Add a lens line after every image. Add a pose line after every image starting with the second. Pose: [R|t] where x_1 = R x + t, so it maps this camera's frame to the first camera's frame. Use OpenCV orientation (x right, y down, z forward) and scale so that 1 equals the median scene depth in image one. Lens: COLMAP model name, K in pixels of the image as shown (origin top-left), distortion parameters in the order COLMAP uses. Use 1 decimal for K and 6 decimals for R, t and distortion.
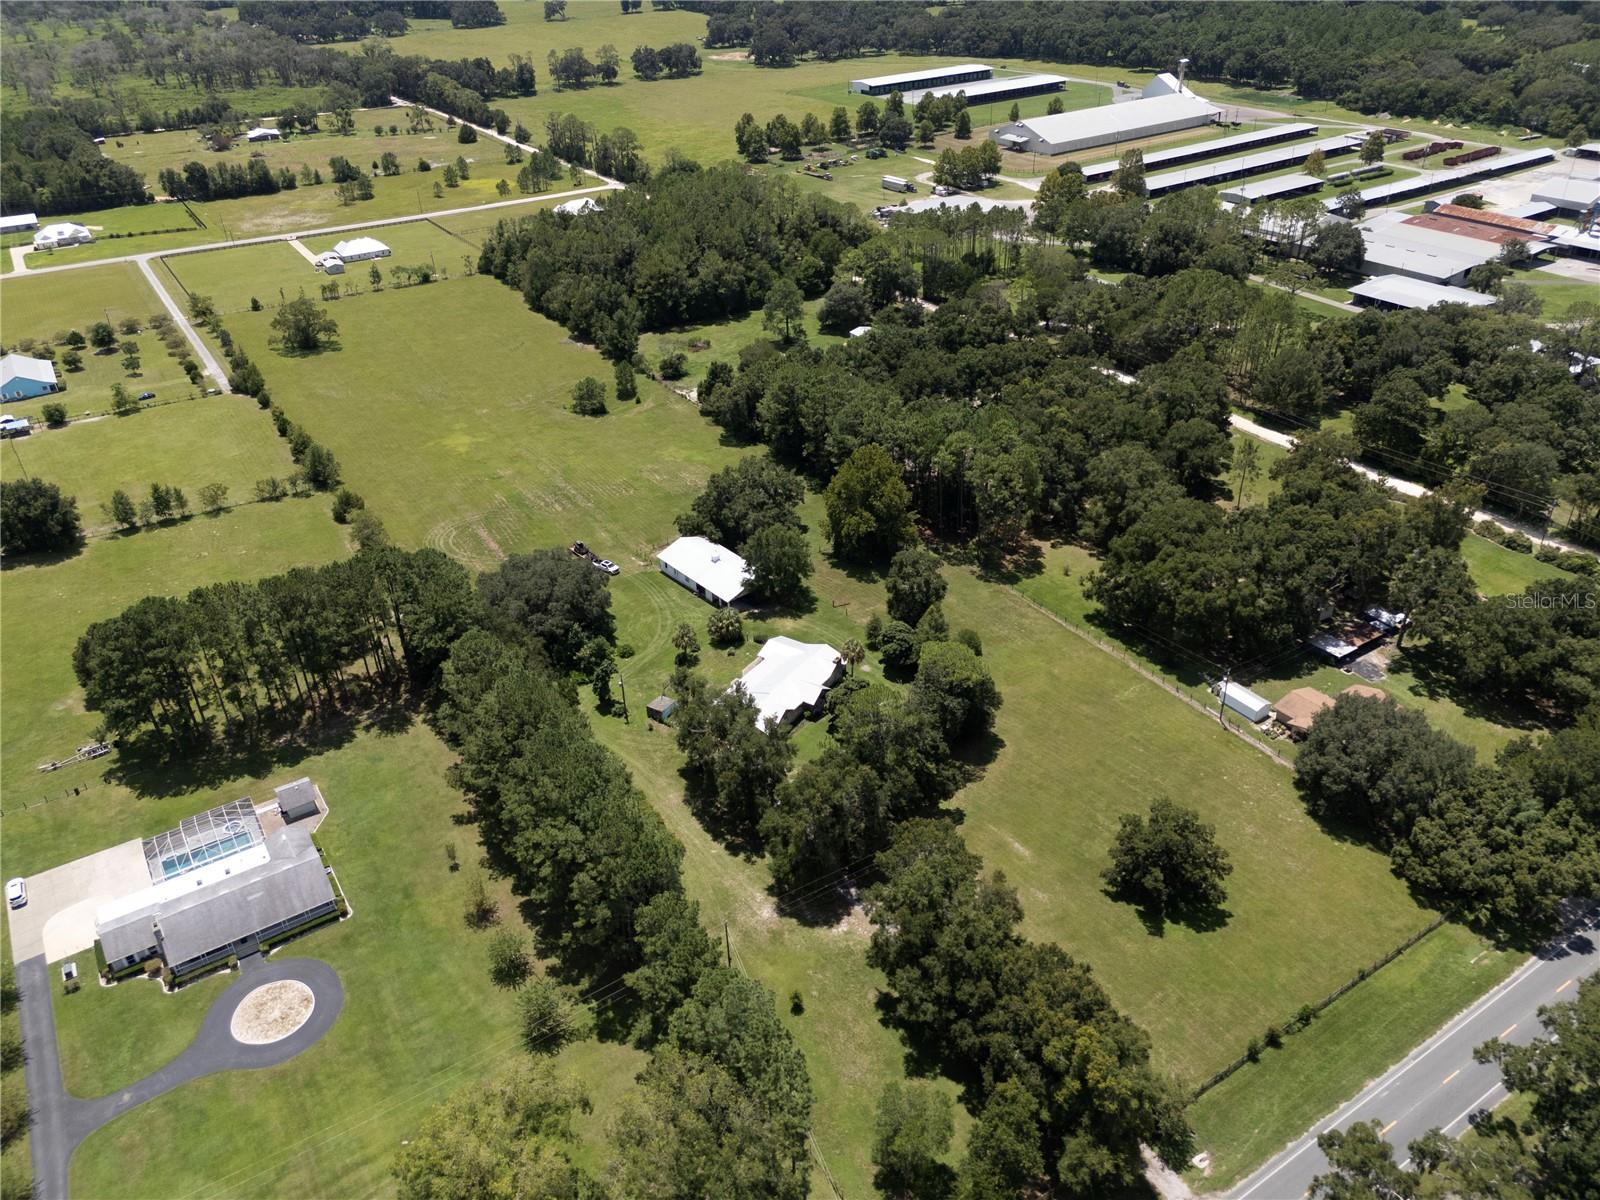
lens RADIAL K [[1175.8, 0, 799.0], [0, 1175.8, 598.0], [0, 0, 1]] dist [0.075999, -0.074530]
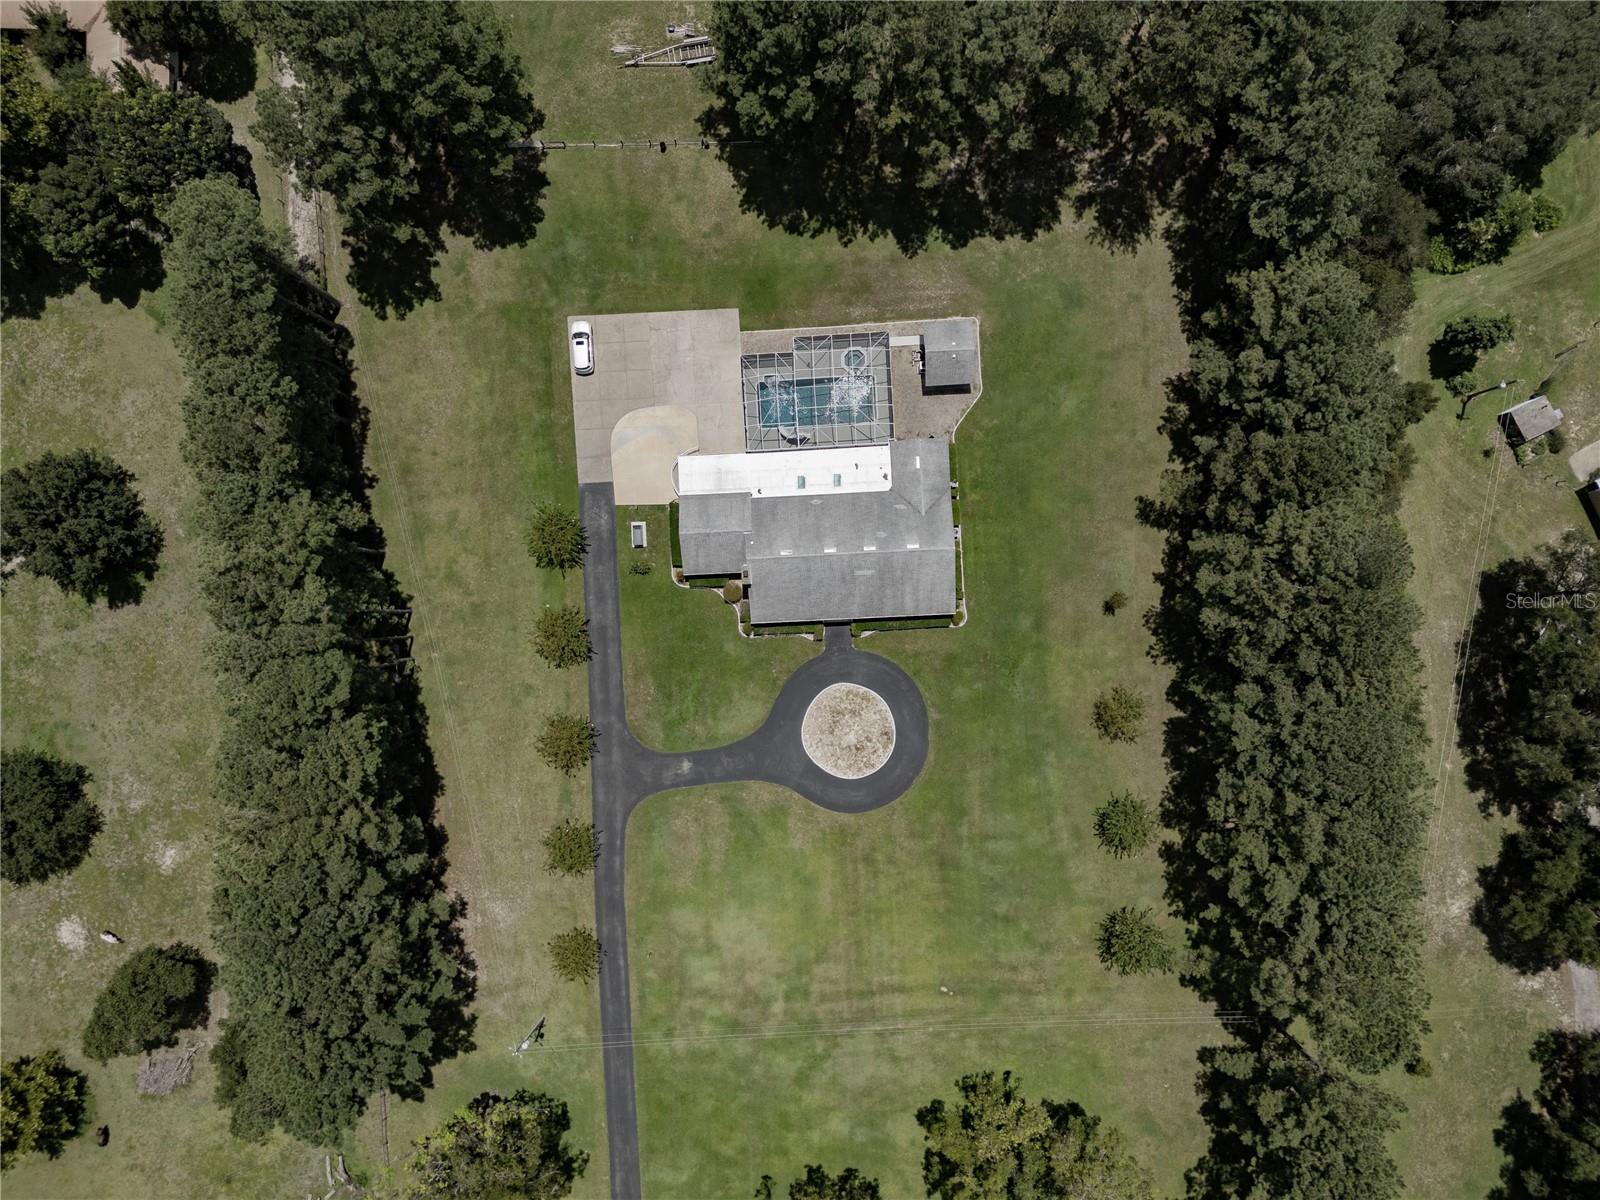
lens RADIAL K [[1198.1, 0, 800.0], [0, 1198.1, 600.0], [0, 0, 1]] dist [0.042663, -0.028192]
pose [[0.865919, 0.500184, -0.000368, -0.443464], [-0.254291, 0.440863, 0.860799, -0.334838], [0.430720, -0.745289, 0.508945, 0.549359]]
